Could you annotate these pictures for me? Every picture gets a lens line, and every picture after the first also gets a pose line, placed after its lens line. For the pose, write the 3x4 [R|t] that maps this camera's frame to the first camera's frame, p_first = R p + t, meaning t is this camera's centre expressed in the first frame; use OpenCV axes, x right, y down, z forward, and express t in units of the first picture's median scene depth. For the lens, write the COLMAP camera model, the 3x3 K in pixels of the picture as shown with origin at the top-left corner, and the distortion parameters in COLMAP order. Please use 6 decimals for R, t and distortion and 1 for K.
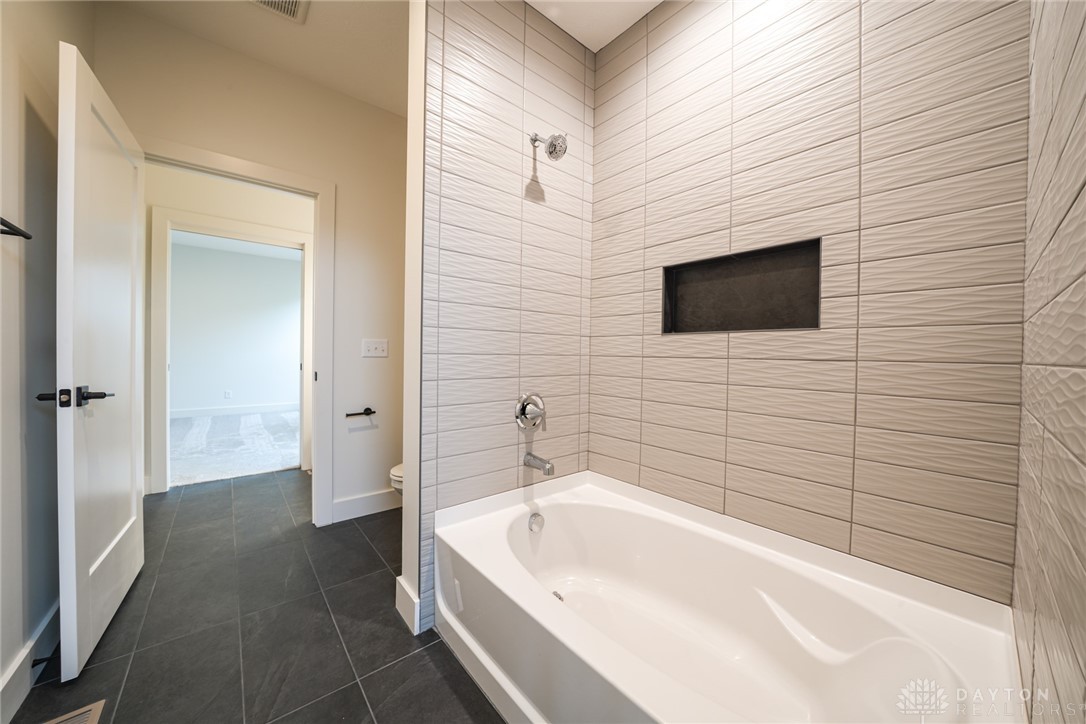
lens RADIAL K [[374.7, 0, 538.1], [0, 374.7, 358.6], [0, 0, 1]] dist [-0.022243, 0.000479]
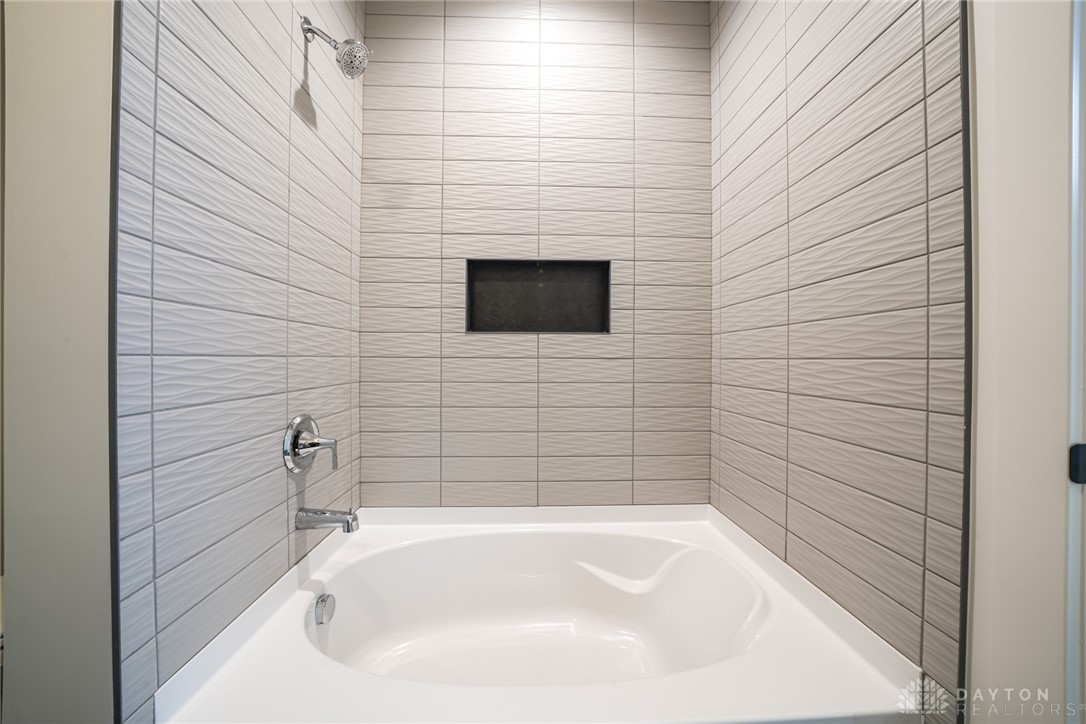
lens RADIAL K [[374.7, 0, 538.3], [0, 374.7, 360.4], [0, 0, 1]] dist [-0.022243, 0.000479]
pose [[0.616981, -0.013498, 0.786862, -0.278088], [0.014709, 0.999876, 0.005618, 0.000349], [-0.786841, 0.008108, 0.617103, 0.293333]]
